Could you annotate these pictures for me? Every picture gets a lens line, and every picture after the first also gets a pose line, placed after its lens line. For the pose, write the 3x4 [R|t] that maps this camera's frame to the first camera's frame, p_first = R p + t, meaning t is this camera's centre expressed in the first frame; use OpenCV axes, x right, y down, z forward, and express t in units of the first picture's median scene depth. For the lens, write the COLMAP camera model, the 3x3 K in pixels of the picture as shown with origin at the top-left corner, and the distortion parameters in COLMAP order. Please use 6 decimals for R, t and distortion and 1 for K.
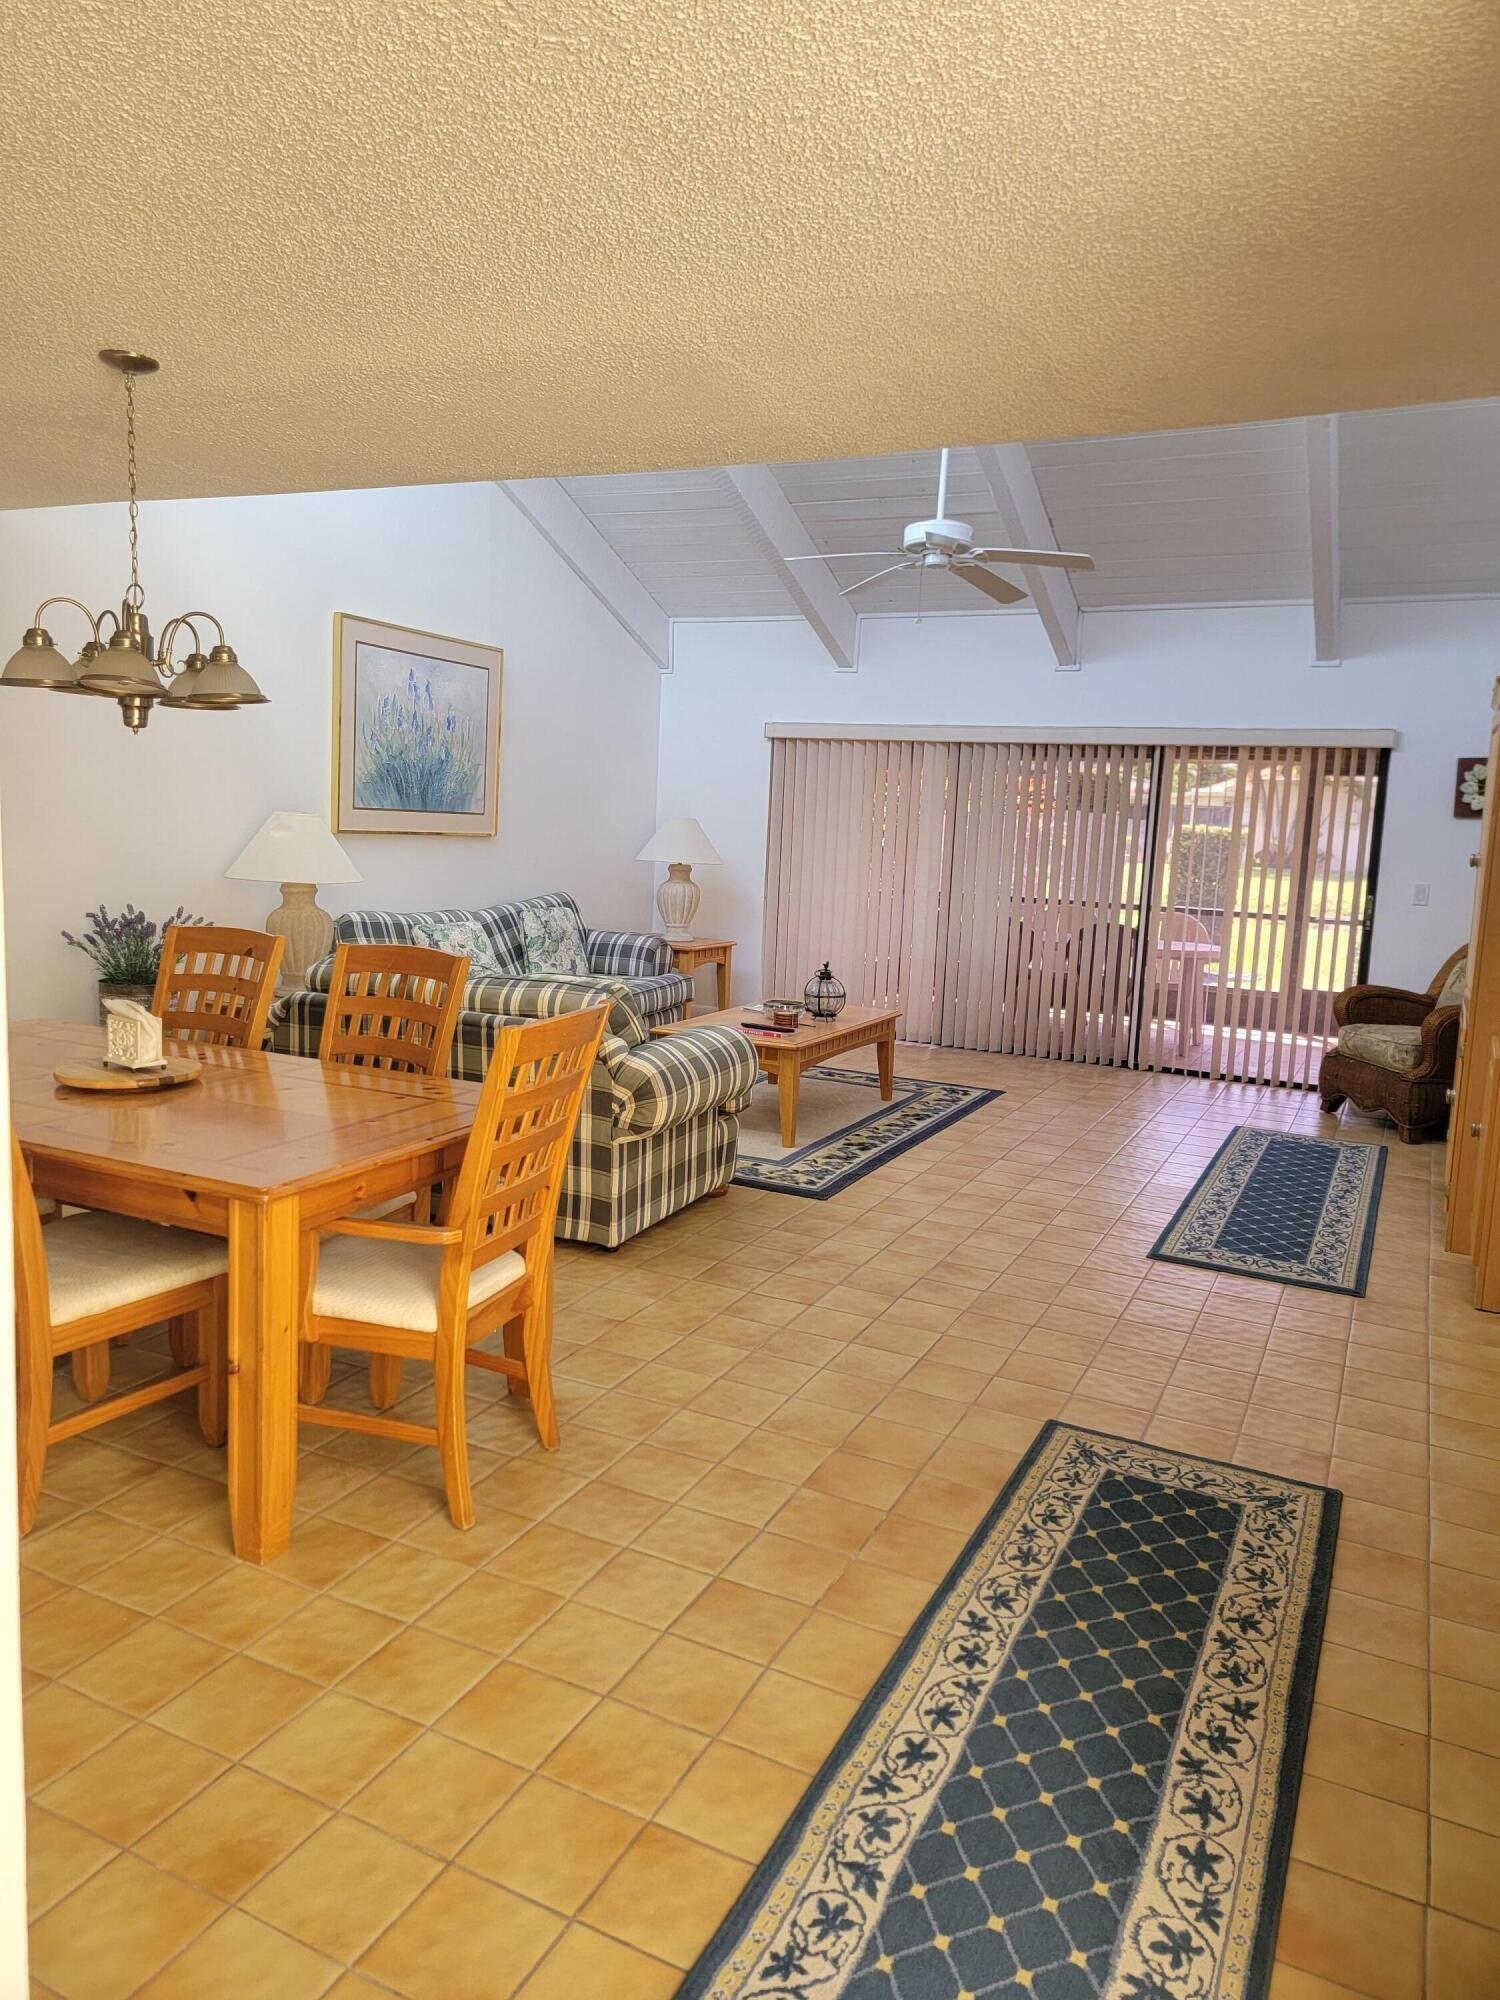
lens RADIAL K [[1396.6, 0, 739.6], [0, 1396.6, 989.5], [0, 0, 1]] dist [0.077160, -0.049902]
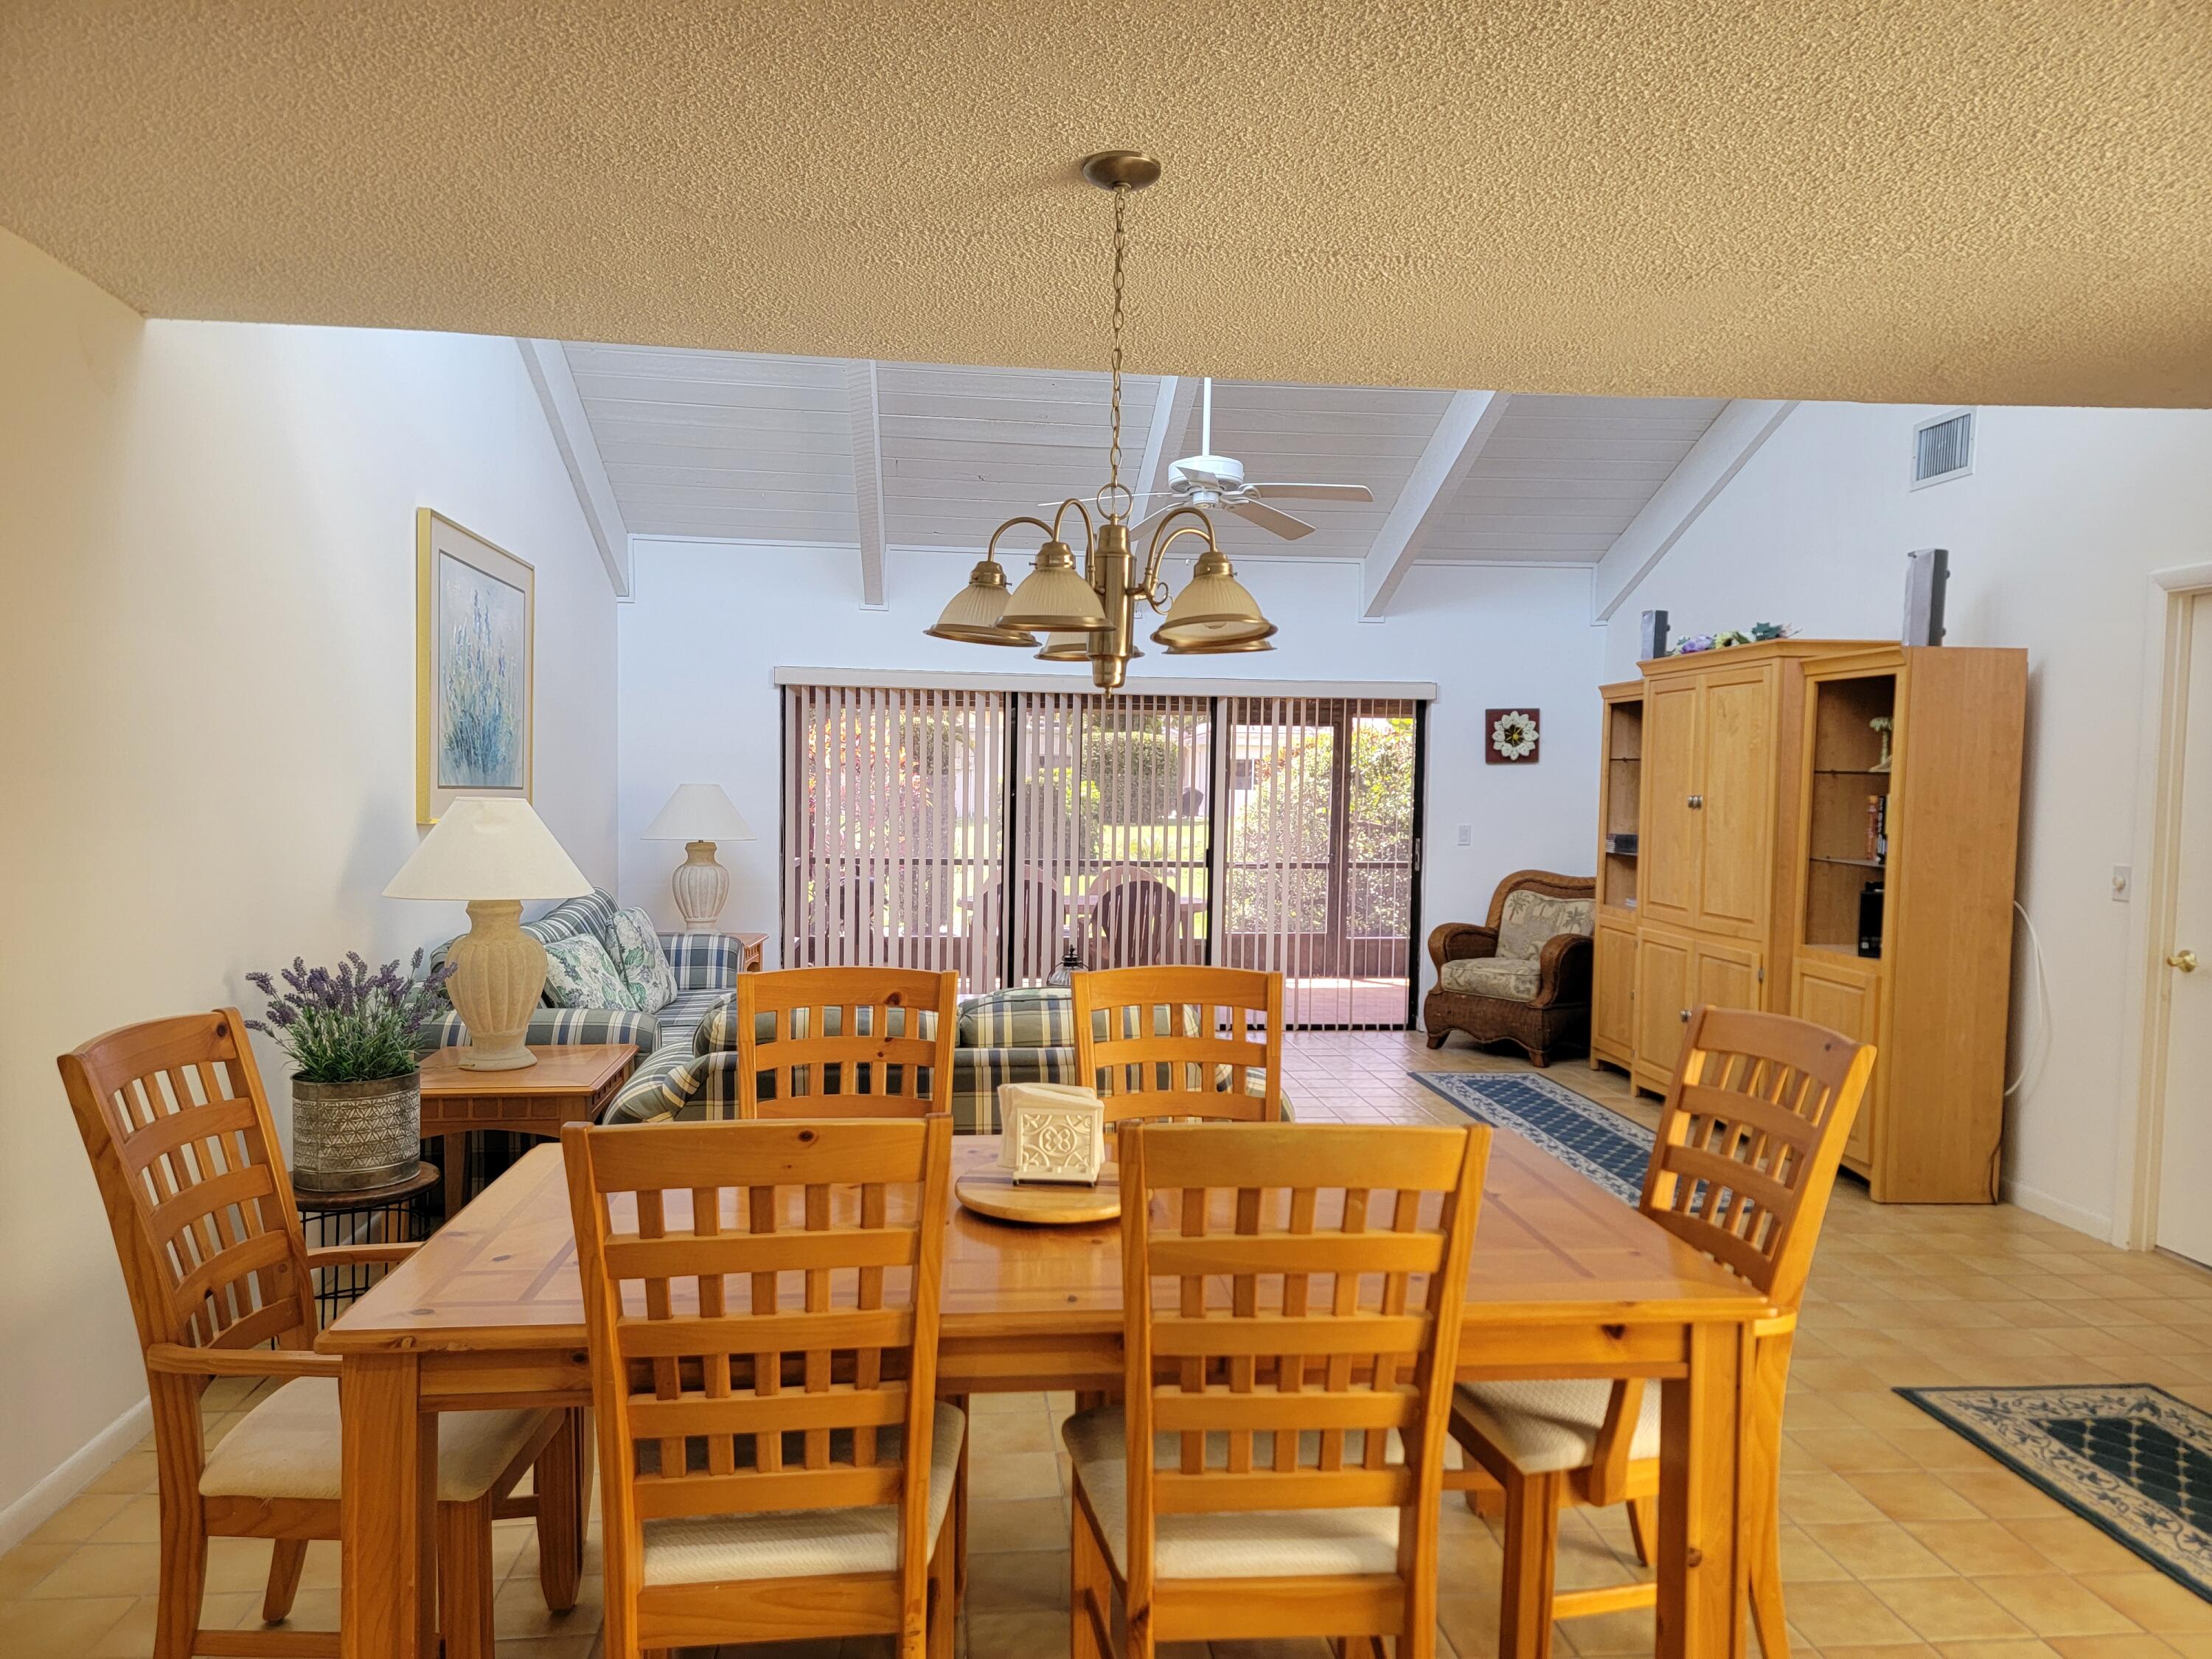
lens RADIAL K [[1544.7, 0, 1113.2], [0, 1544.7, 844.7], [0, 0, 1]] dist [0.077160, -0.049902]
pose [[0.836562, -0.053901, 0.545214, -0.436611], [0.092068, 0.994828, -0.042915, -0.038960], [-0.540080, 0.086098, 0.837198, 0.187373]]
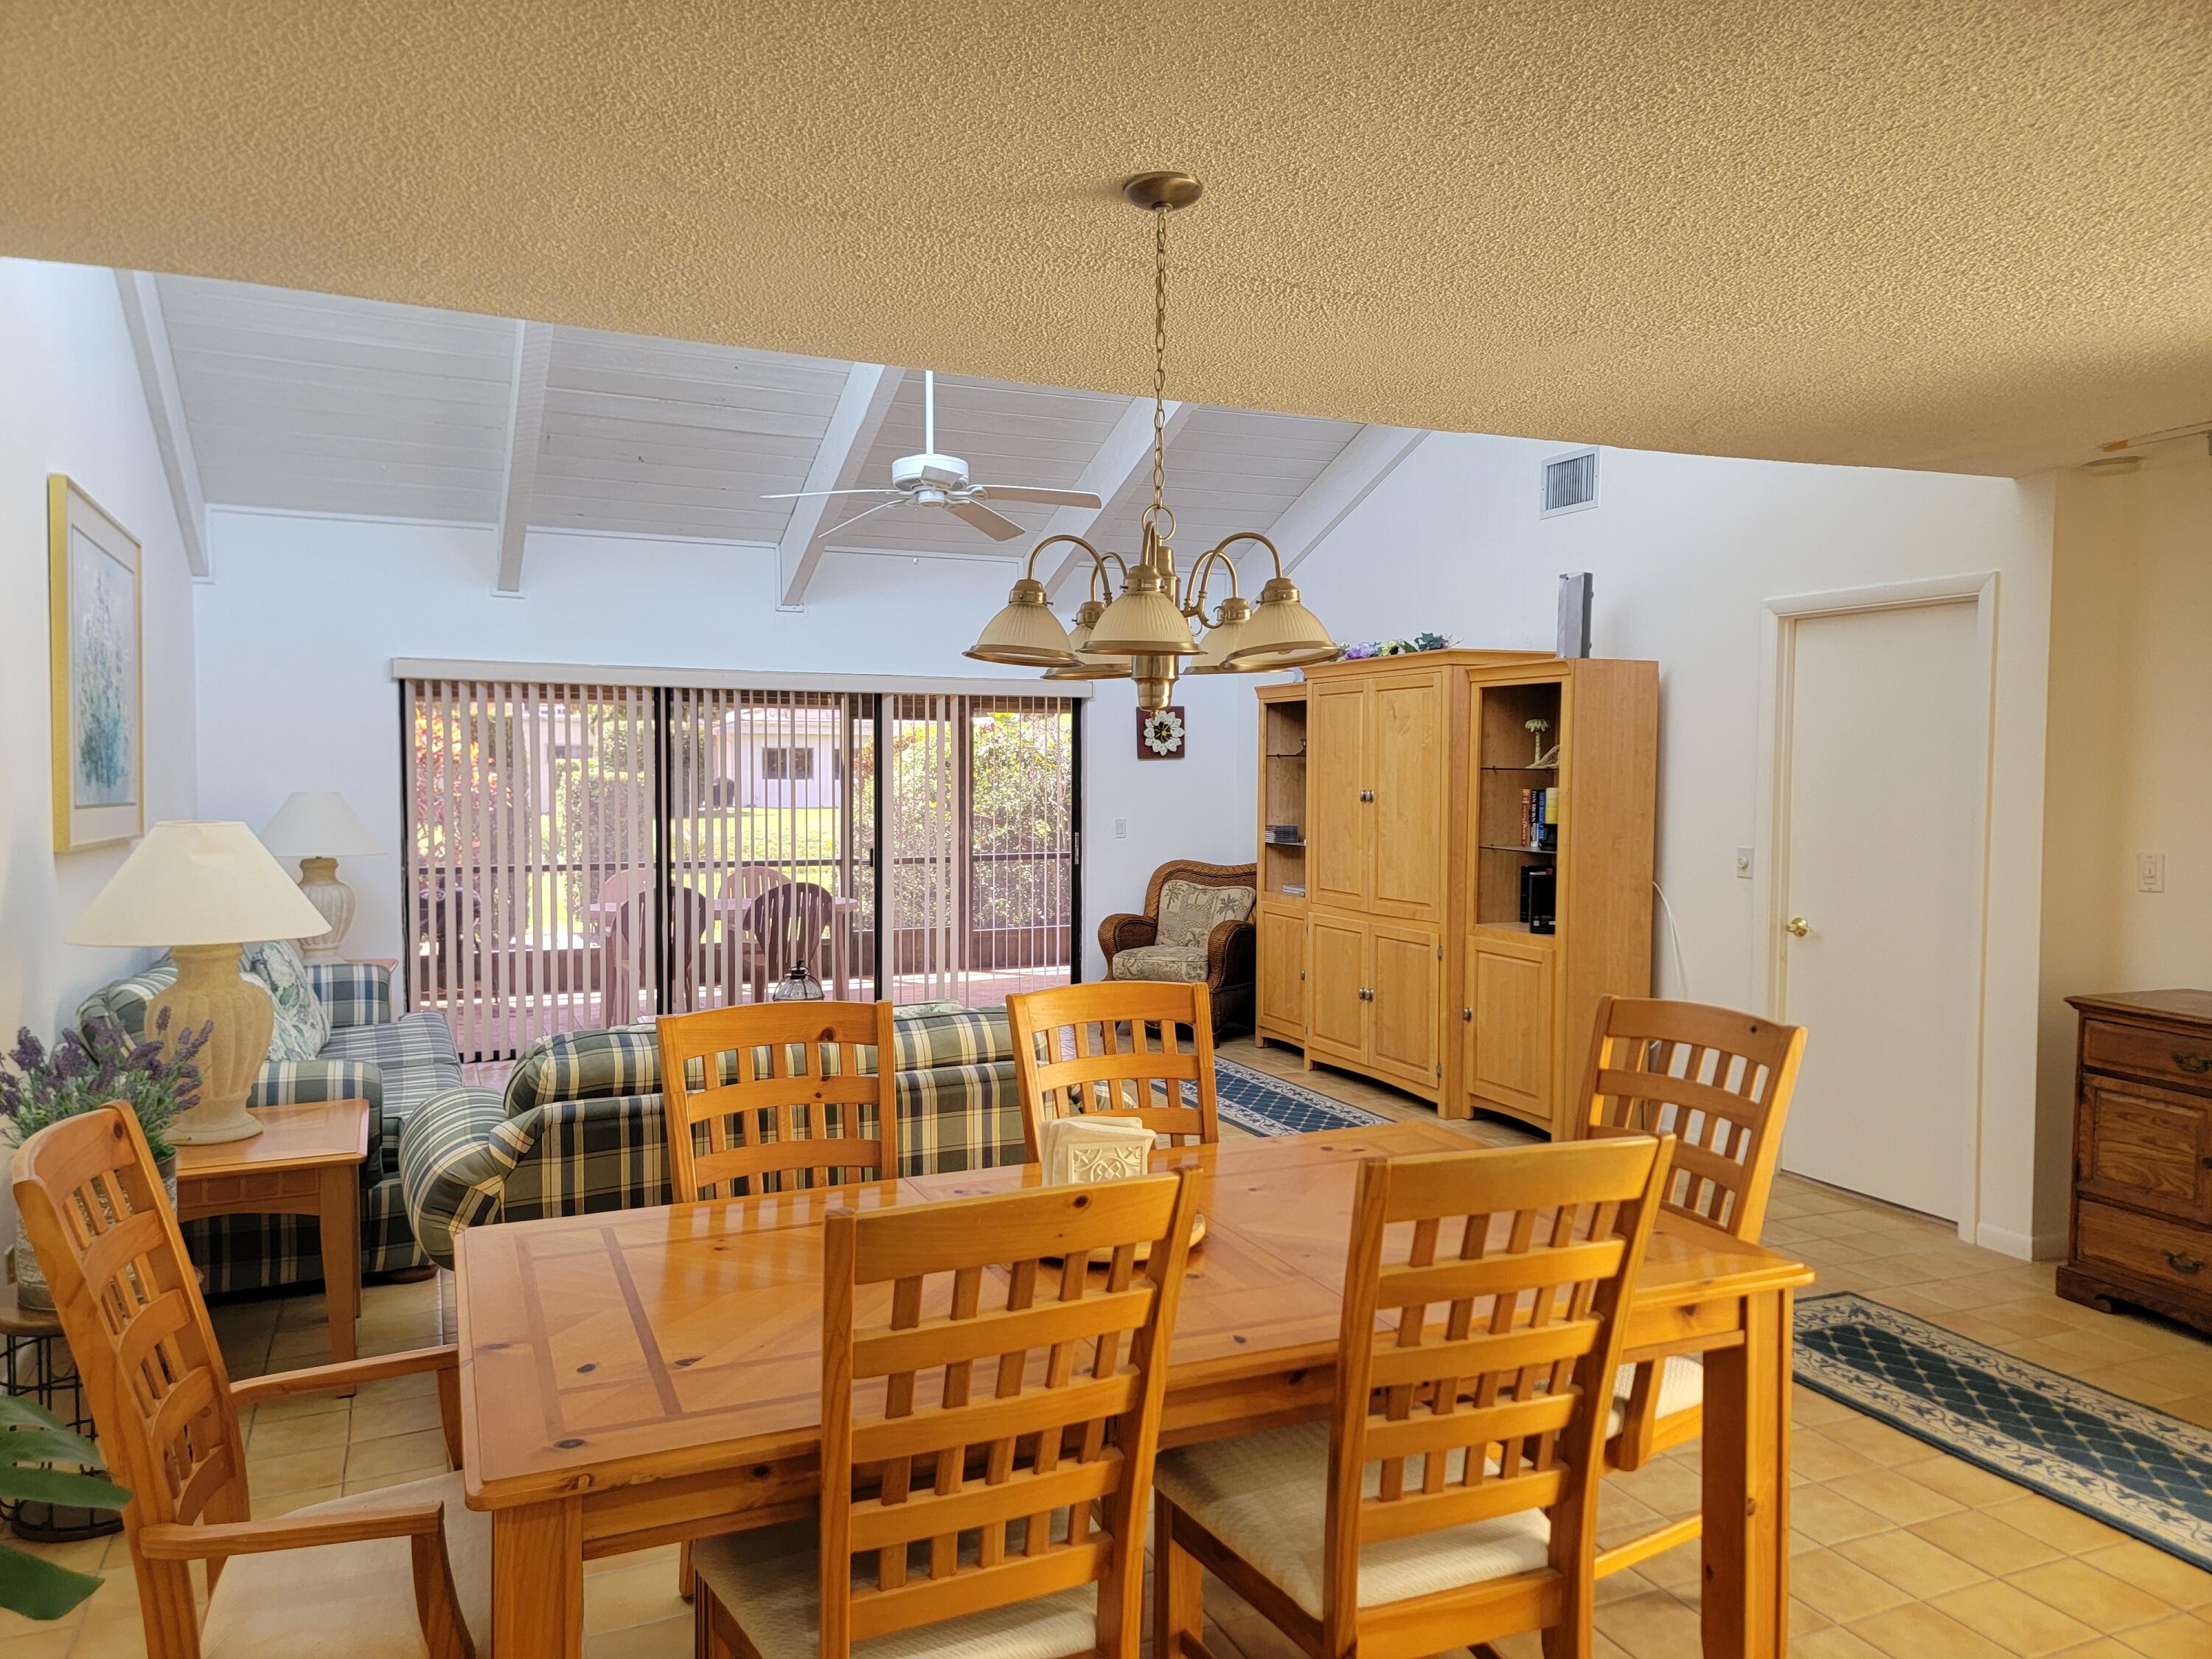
lens RADIAL K [[1544.7, 0, 1101.5], [0, 1544.7, 822.0], [0, 0, 1]] dist [0.077160, -0.049902]
pose [[0.636638, -0.066950, 0.768251, -0.528687], [0.124307, 0.992106, -0.016554, -0.062946], [-0.761078, 0.106038, 0.639935, 0.277709]]
